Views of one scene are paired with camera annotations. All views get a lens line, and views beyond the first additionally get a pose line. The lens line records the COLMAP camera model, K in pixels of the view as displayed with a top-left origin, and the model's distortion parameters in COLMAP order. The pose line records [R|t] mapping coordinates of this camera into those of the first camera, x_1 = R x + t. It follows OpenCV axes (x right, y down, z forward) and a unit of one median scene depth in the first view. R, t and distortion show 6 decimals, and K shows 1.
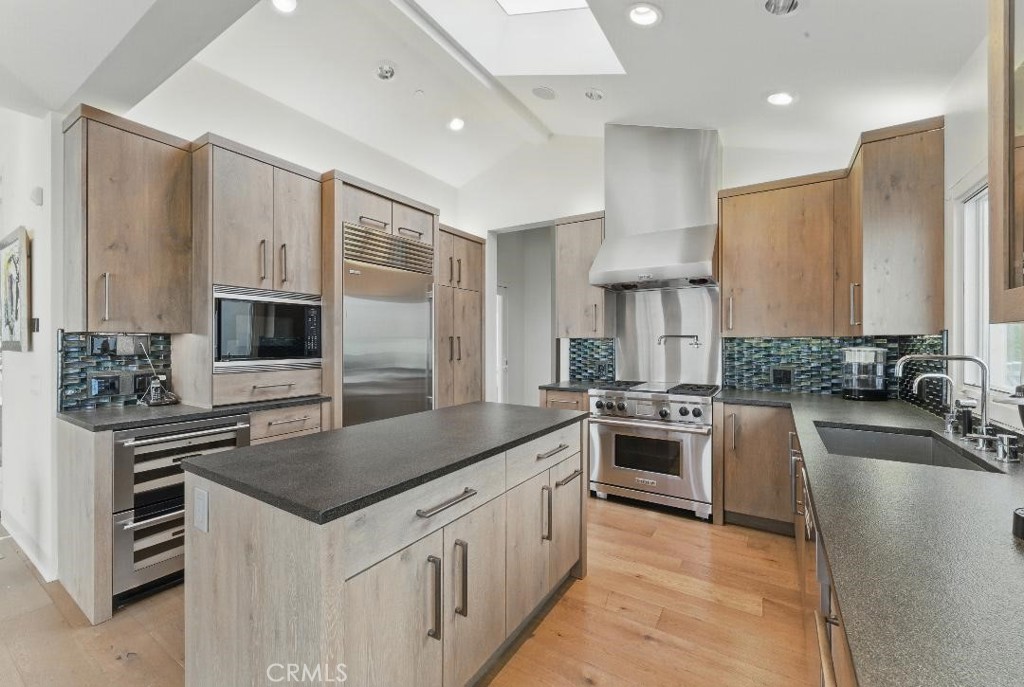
lens RADIAL K [[415.9, 0, 503.7], [0, 415.9, 343.0], [0, 0, 1]] dist [-0.003332, -0.000089]
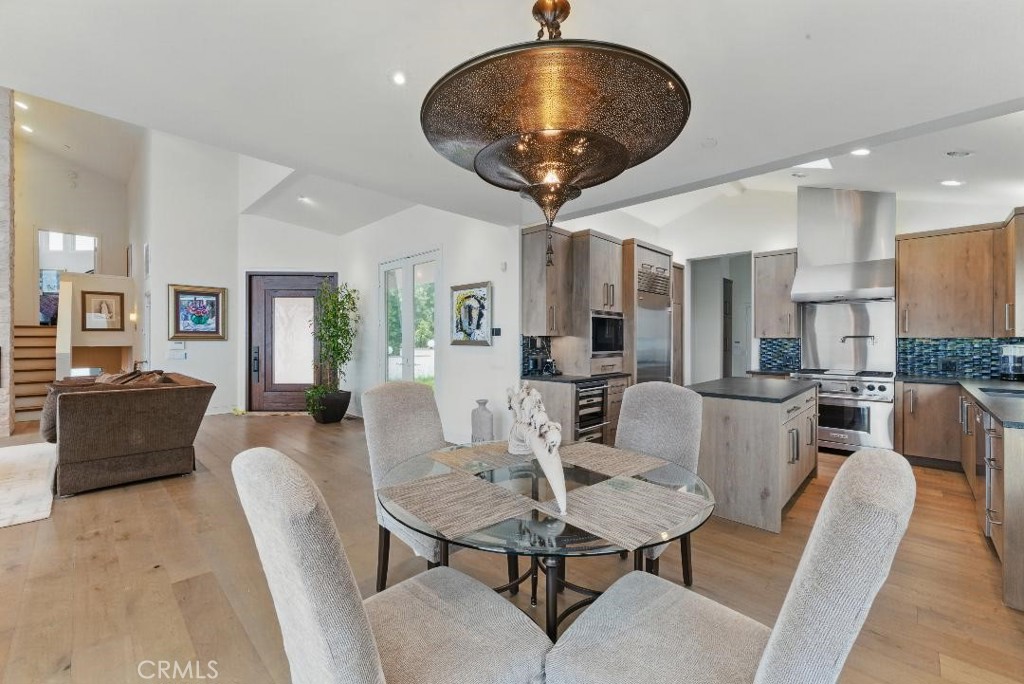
lens RADIAL K [[413.4, 0, 505.9], [0, 413.4, 341.8], [0, 0, 1]] dist [-0.003016, 0.000041]
pose [[0.980454, 0.000916, -0.196745, -0.568513], [-0.000760, 0.999999, 0.000865, 0.000456], [0.196745, -0.000699, 0.980454, -0.717823]]
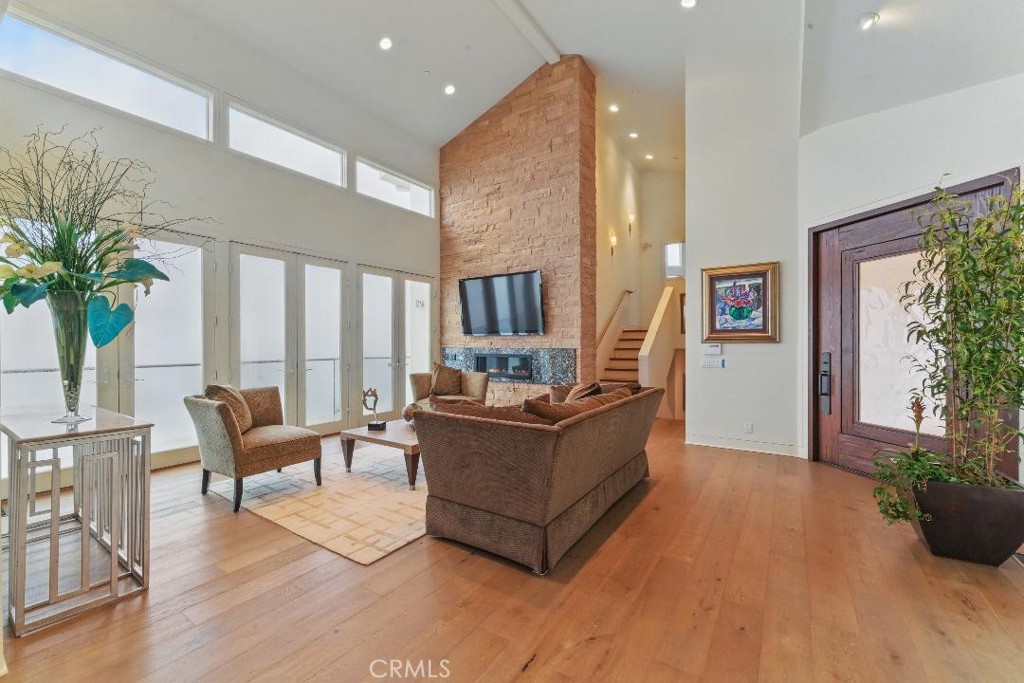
lens RADIAL K [[413.4, 0, 505.9], [0, 413.4, 341.3], [0, 0, 1]] dist [-0.003016, 0.000041]
pose [[-0.020543, -0.002130, -0.999787, -1.065608], [-0.000475, 0.999998, -0.002121, -0.004447], [0.999789, 0.000431, -0.020544, 0.338600]]
